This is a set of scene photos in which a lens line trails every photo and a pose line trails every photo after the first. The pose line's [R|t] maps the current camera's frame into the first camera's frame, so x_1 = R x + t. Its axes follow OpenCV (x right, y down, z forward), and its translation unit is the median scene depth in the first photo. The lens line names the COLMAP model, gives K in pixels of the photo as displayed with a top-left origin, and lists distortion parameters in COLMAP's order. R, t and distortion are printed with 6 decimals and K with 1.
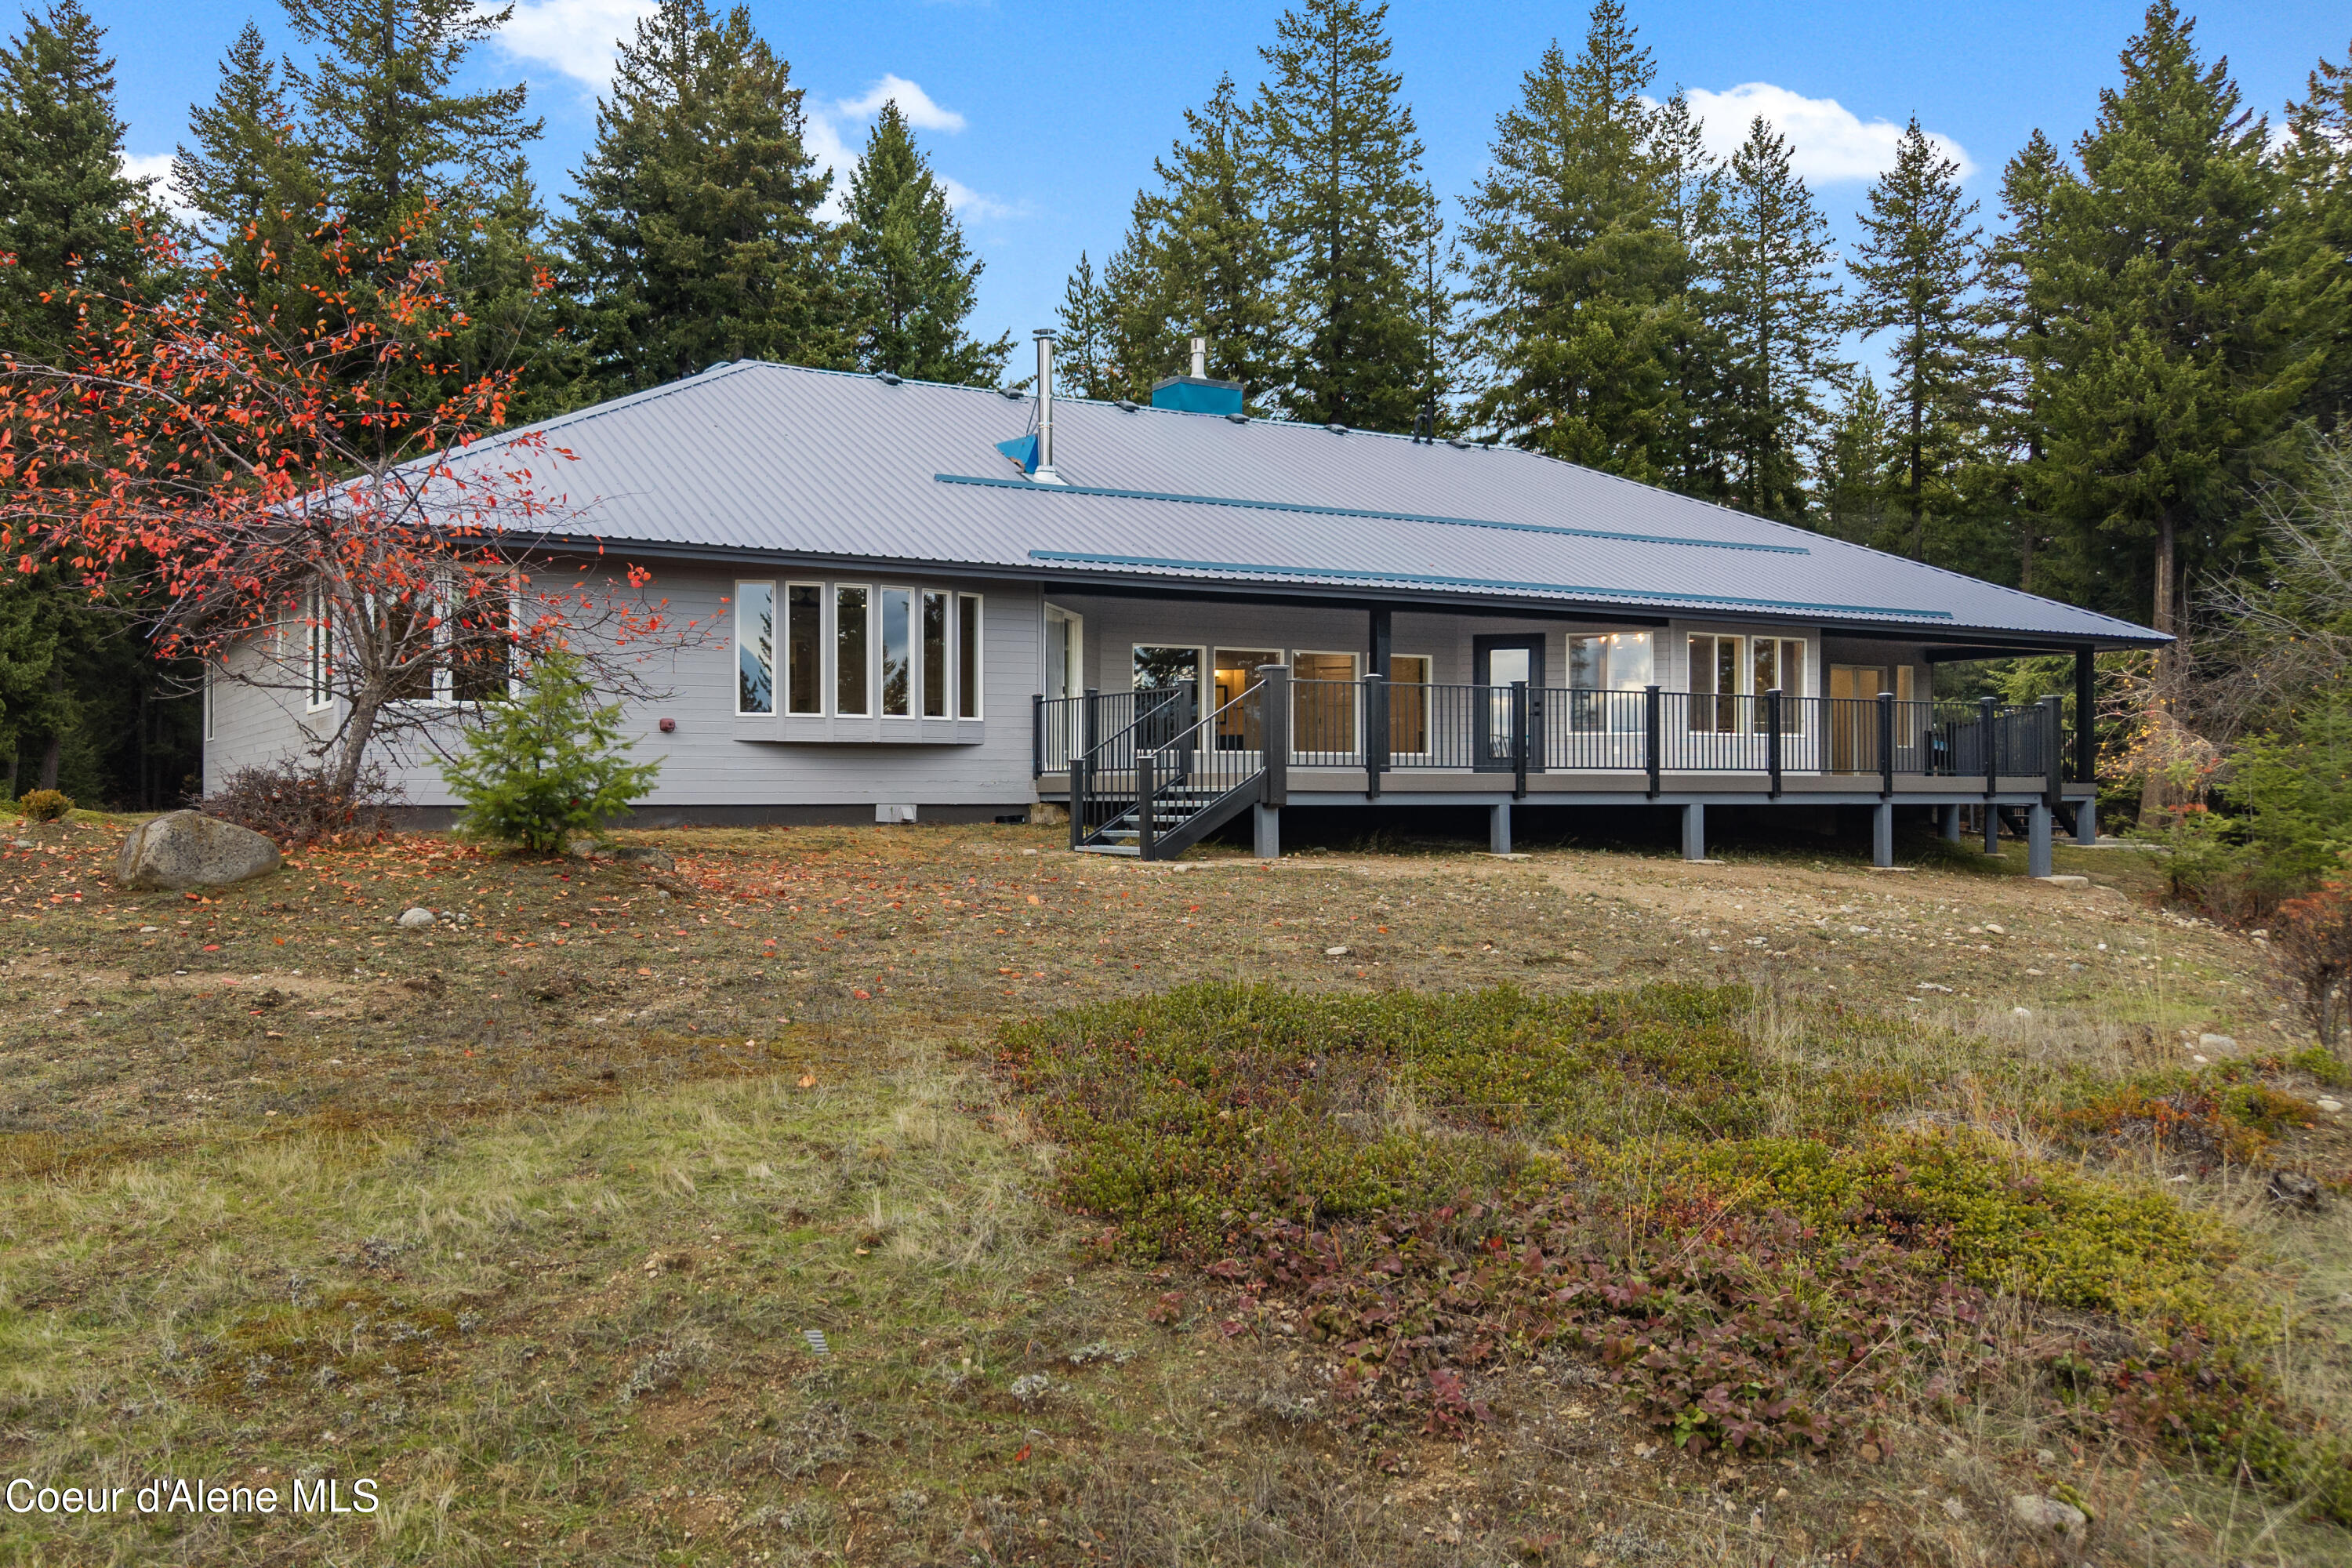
lens RADIAL K [[1158.9, 0, 1176.0], [0, 1158.9, 784.0], [0, 0, 1]] dist [0.002302, 0.001595]
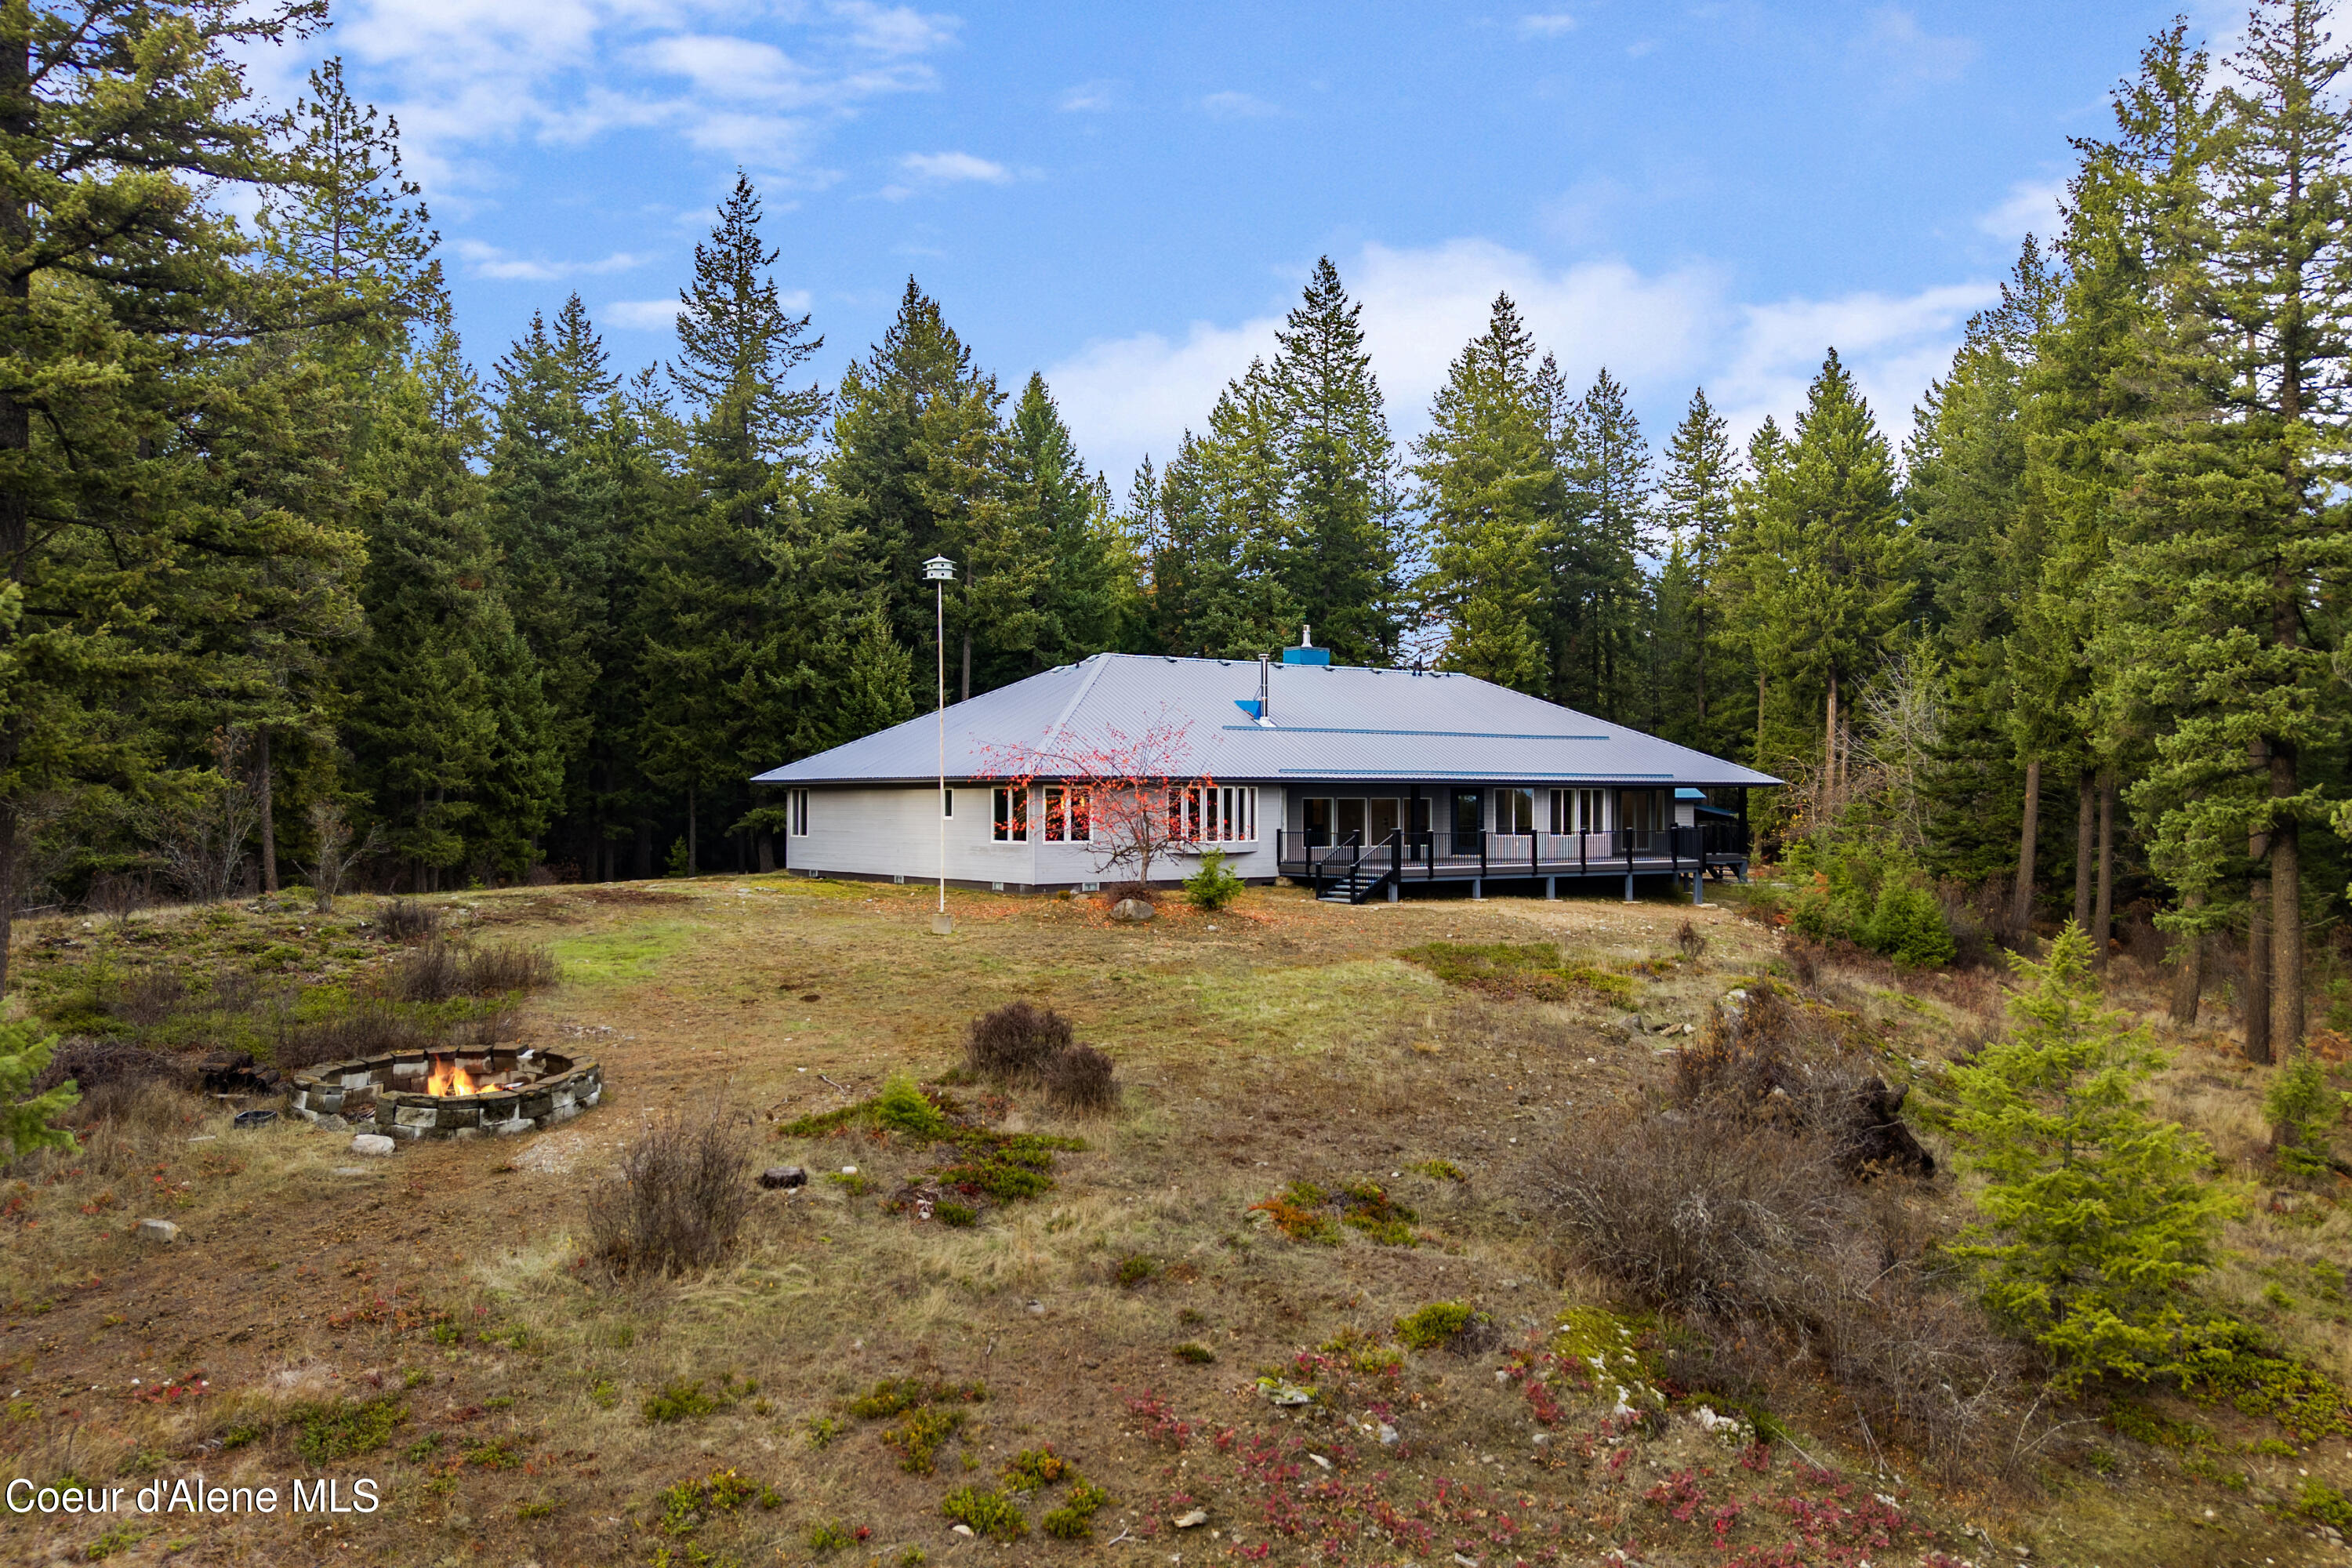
lens RADIAL K [[1158.9, 0, 1176.0], [0, 1158.9, 784.0], [0, 0, 1]] dist [0.002302, 0.001595]
pose [[0.995438, 0.002940, 0.095363, -0.242050], [-0.003069, 0.999995, 0.001201, -0.075381], [-0.095359, -0.001488, 0.995442, -0.572505]]
